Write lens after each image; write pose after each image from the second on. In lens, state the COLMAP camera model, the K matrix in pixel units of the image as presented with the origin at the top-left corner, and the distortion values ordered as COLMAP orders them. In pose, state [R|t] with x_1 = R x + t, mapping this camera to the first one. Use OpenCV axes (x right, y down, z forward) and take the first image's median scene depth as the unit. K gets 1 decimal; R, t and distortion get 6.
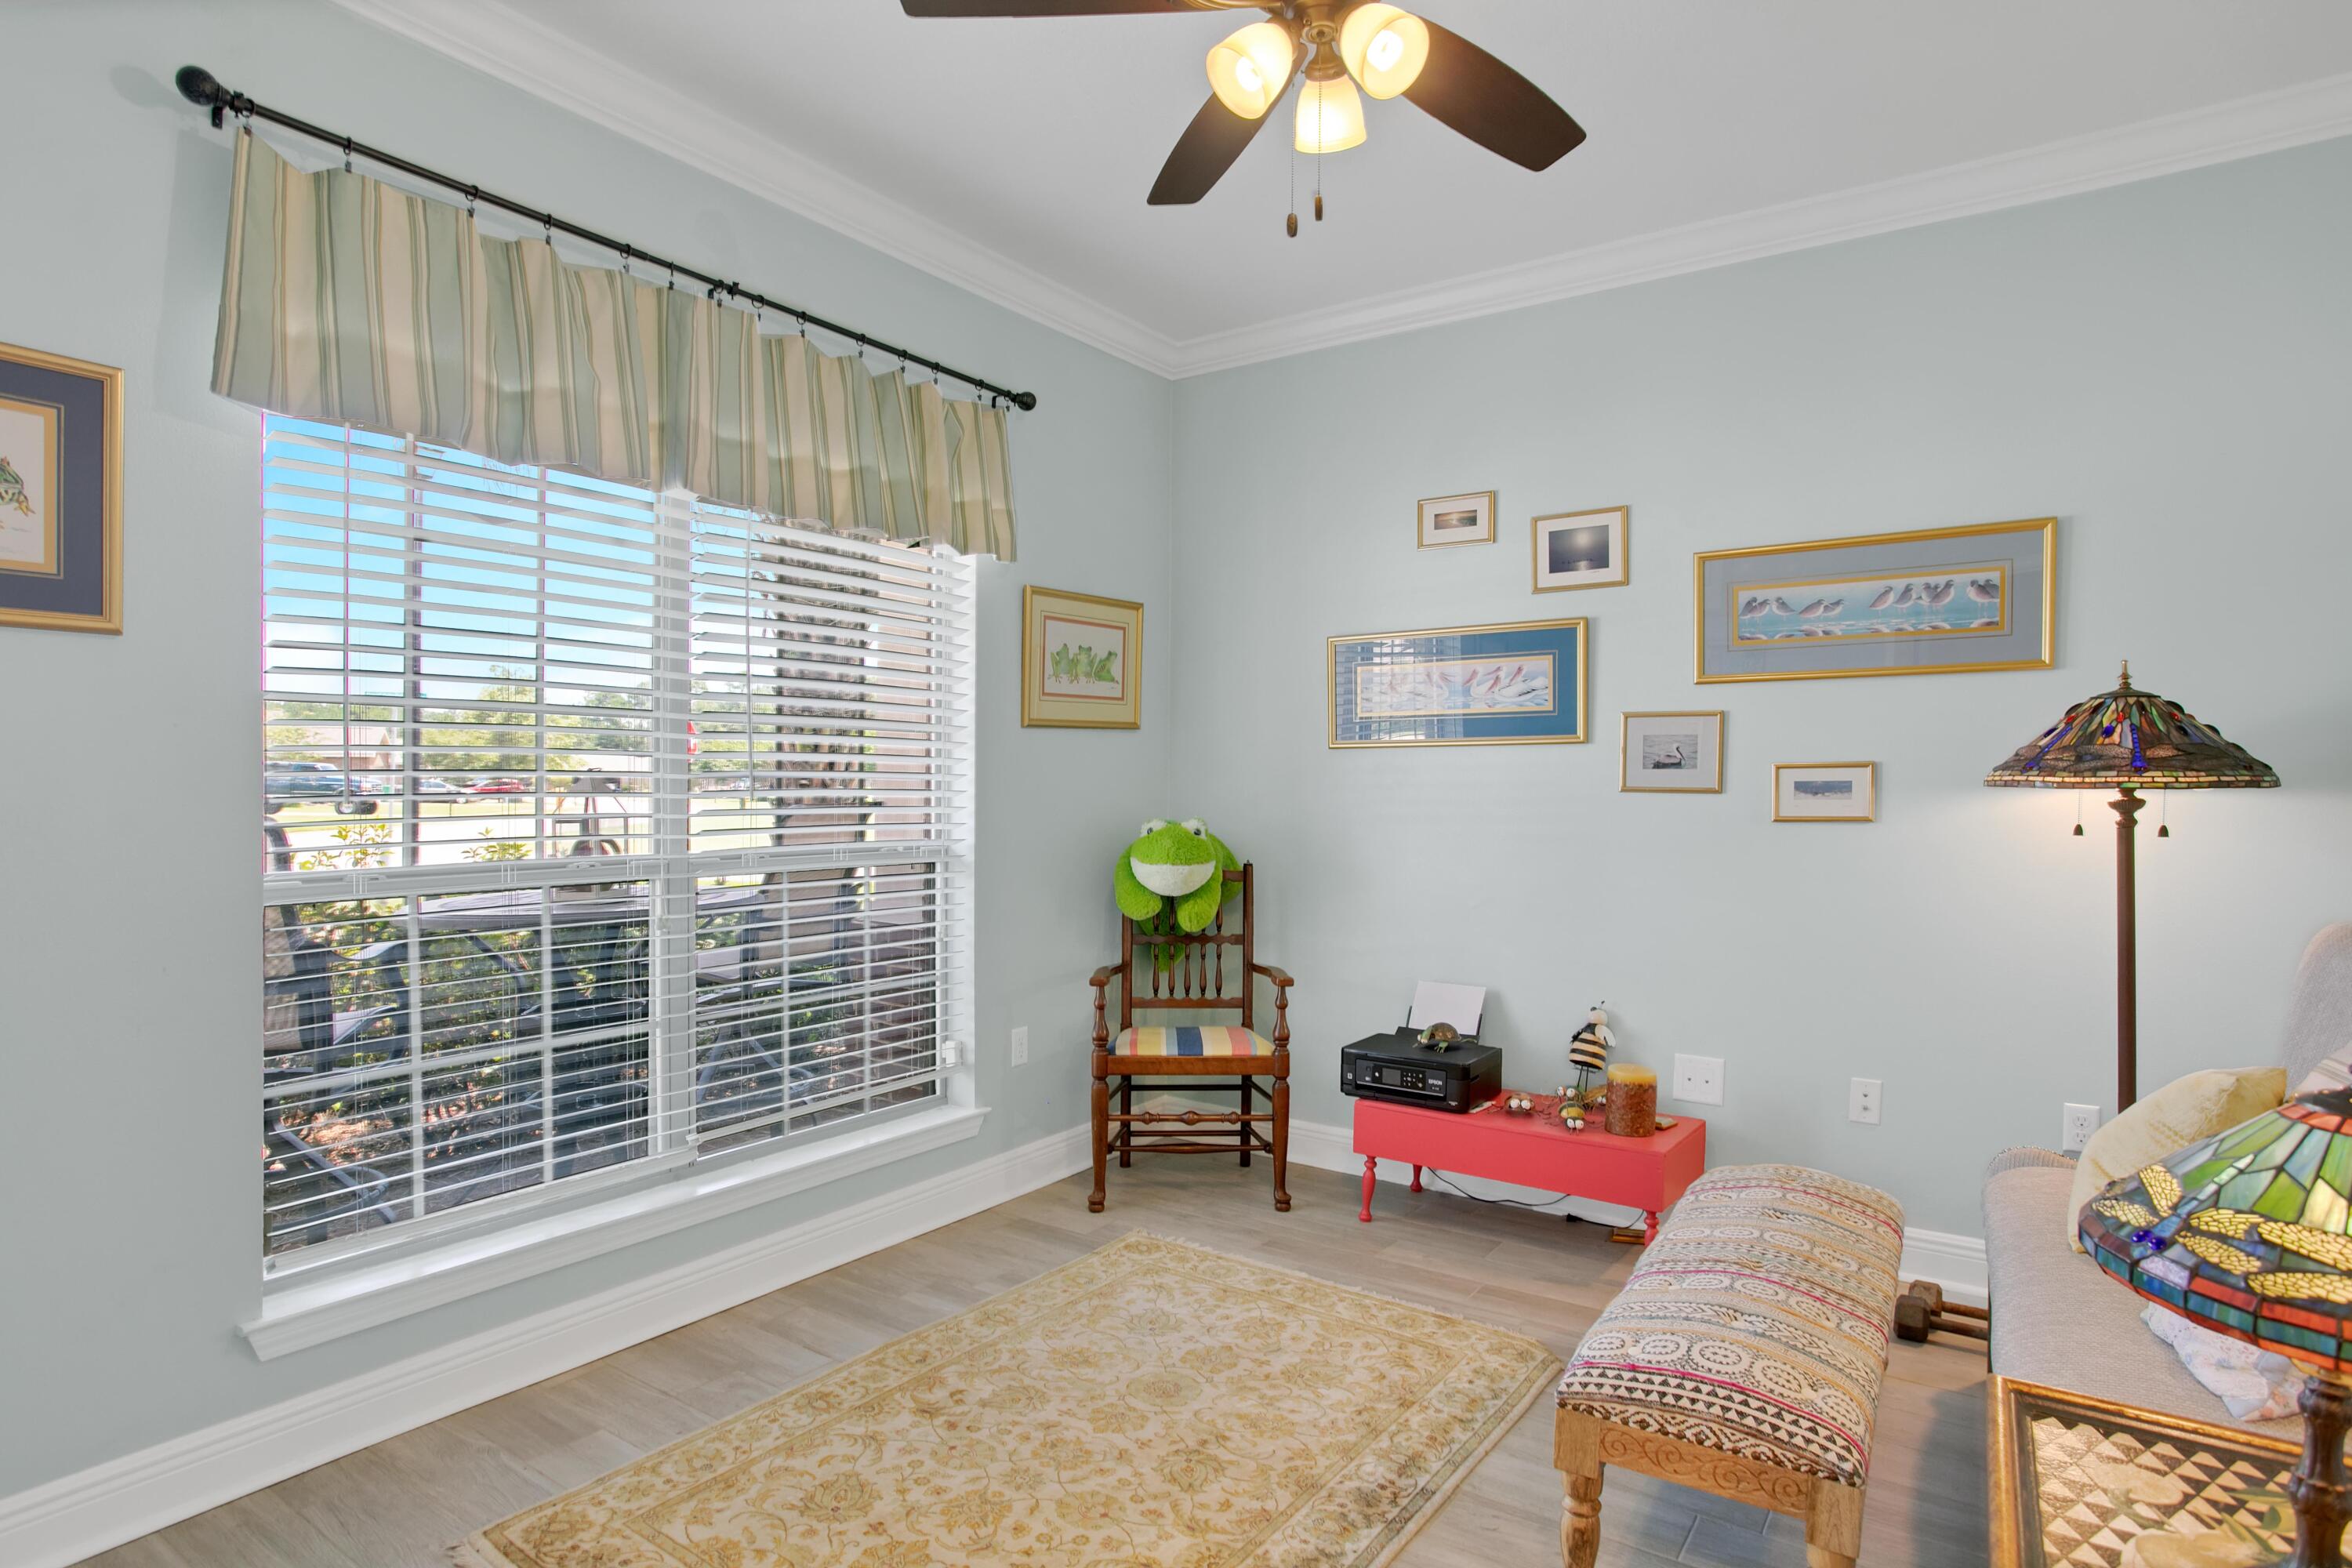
lens RADIAL K [[1240.5, 0, 1218.9], [0, 1240.5, 800.8], [0, 0, 1]] dist [-0.045073, 0.011504]
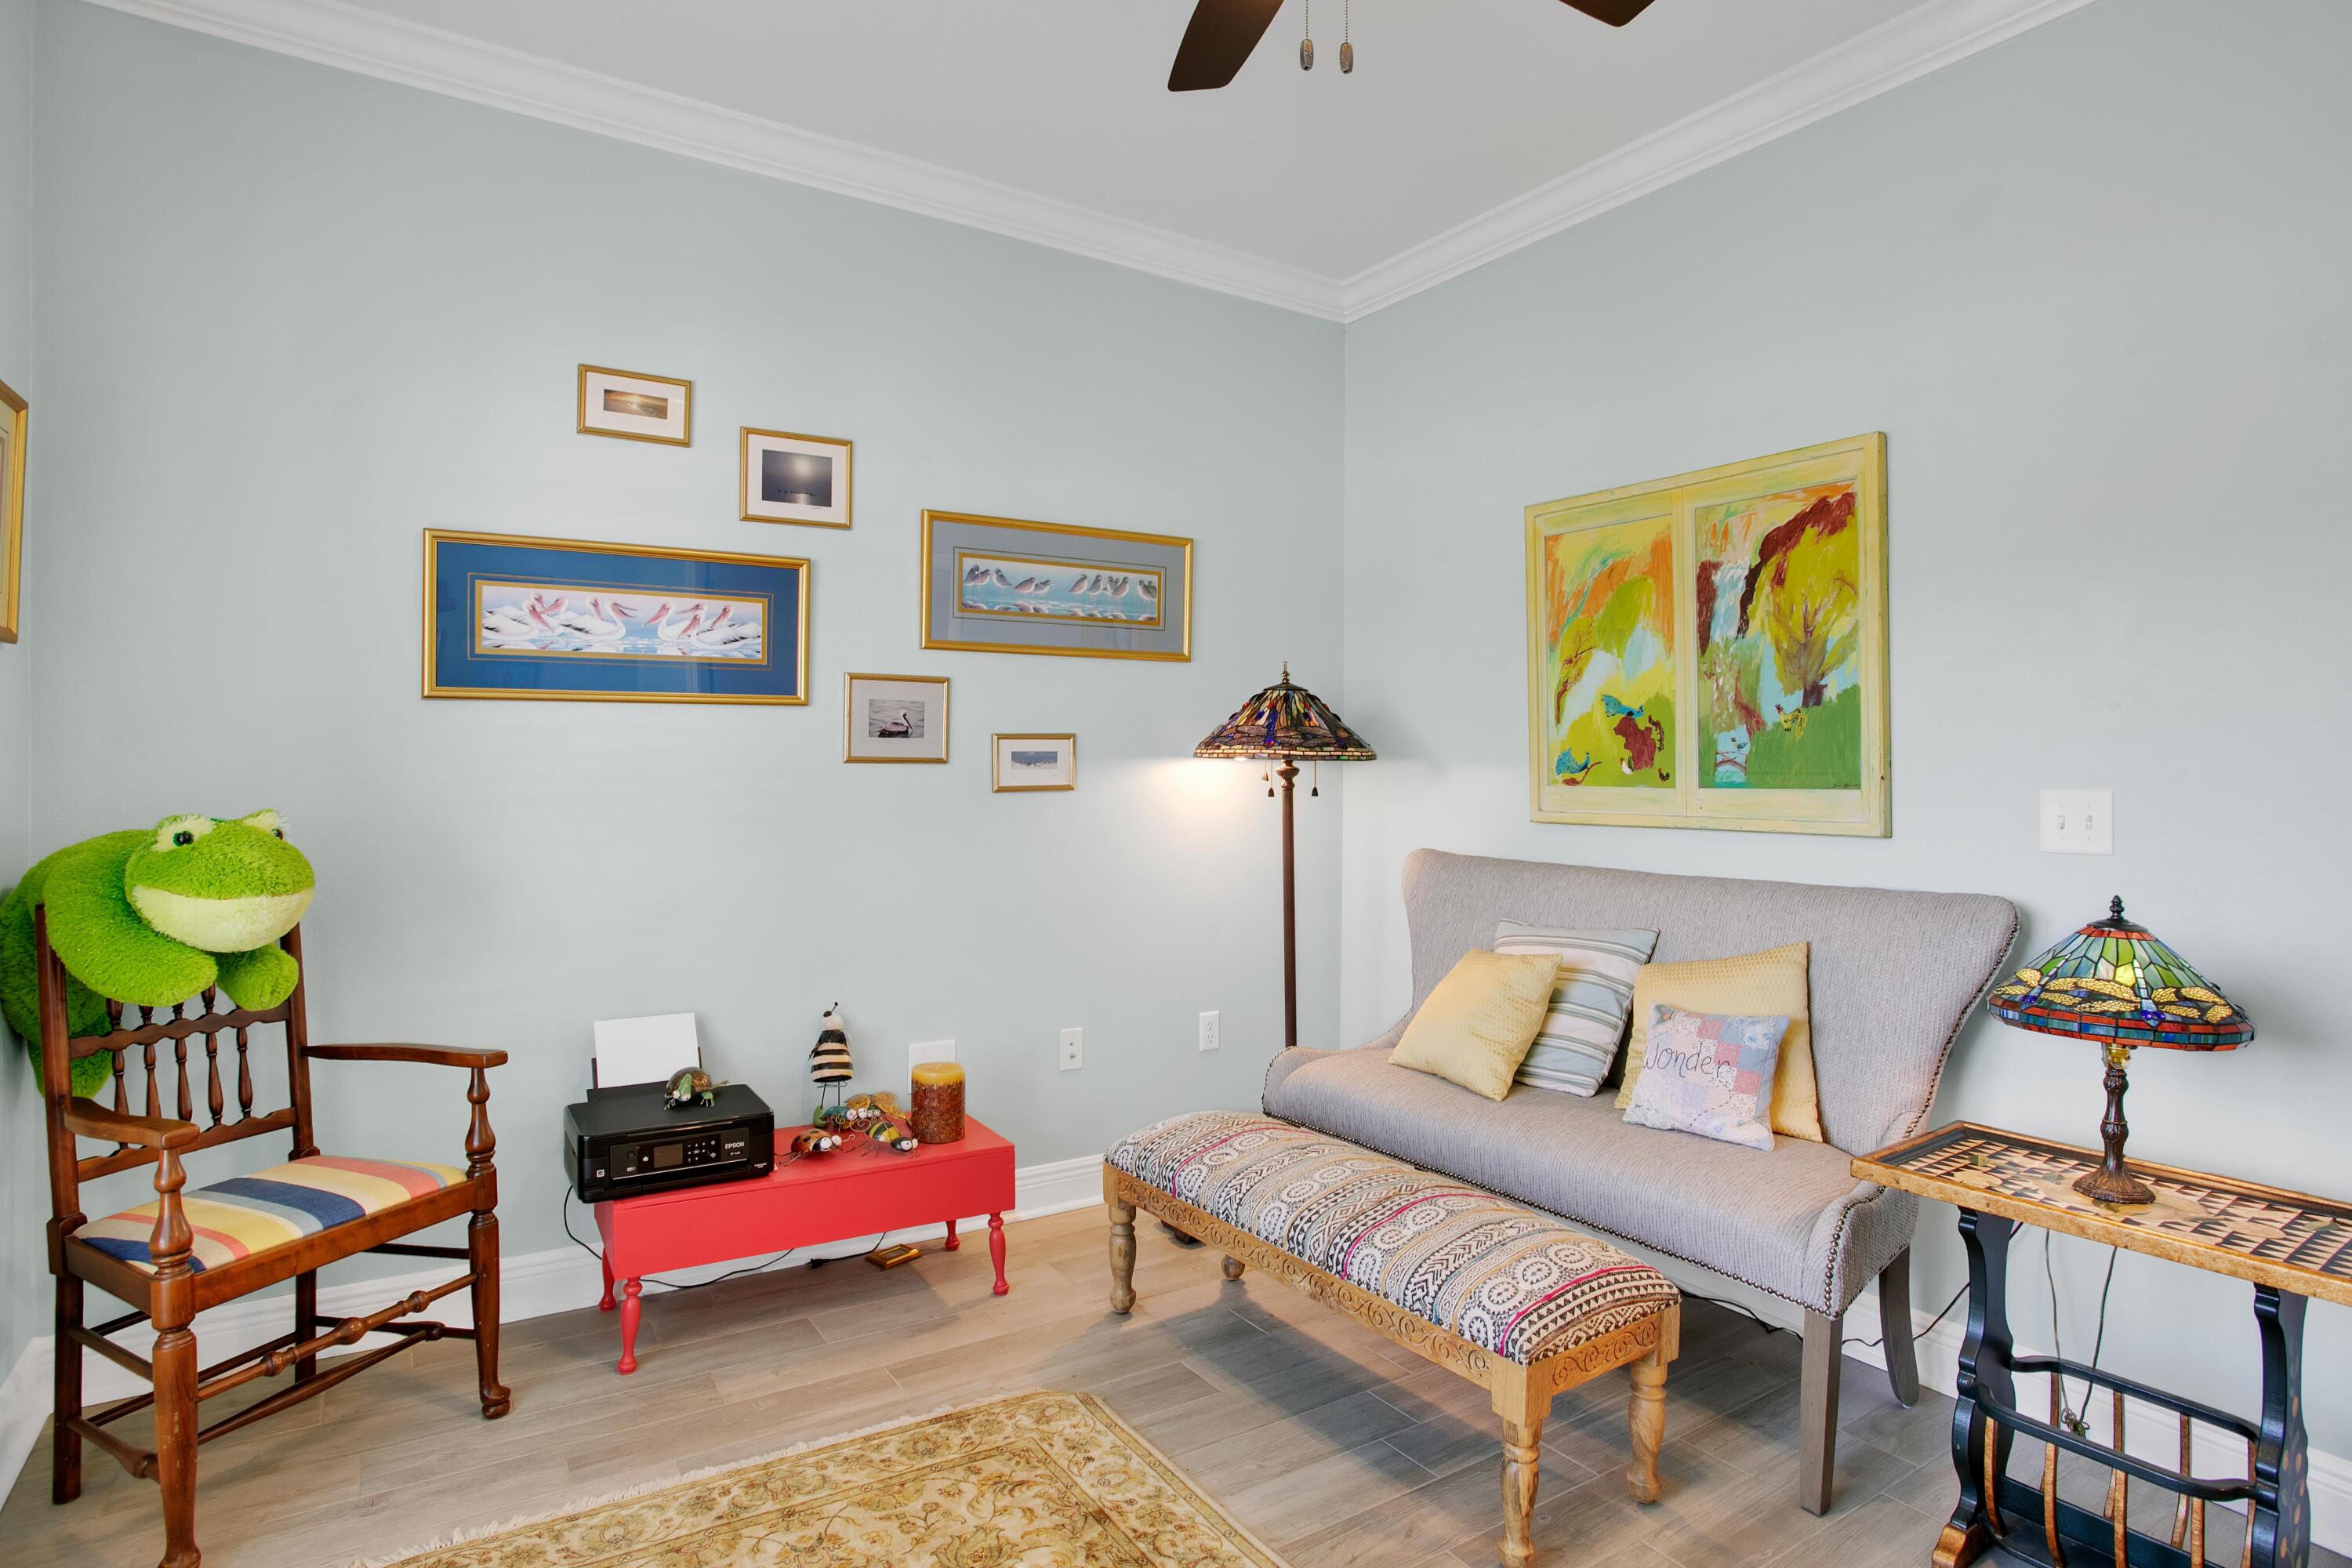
lens RADIAL K [[1240.5, 0, 1187.3], [0, 1240.5, 750.8], [0, 0, 1]] dist [-0.045073, 0.011504]
pose [[0.404051, 0.006412, 0.914714, -0.406586], [0.006167, 0.999934, -0.009733, -0.005666], [-0.914716, 0.009573, 0.403985, 0.440997]]
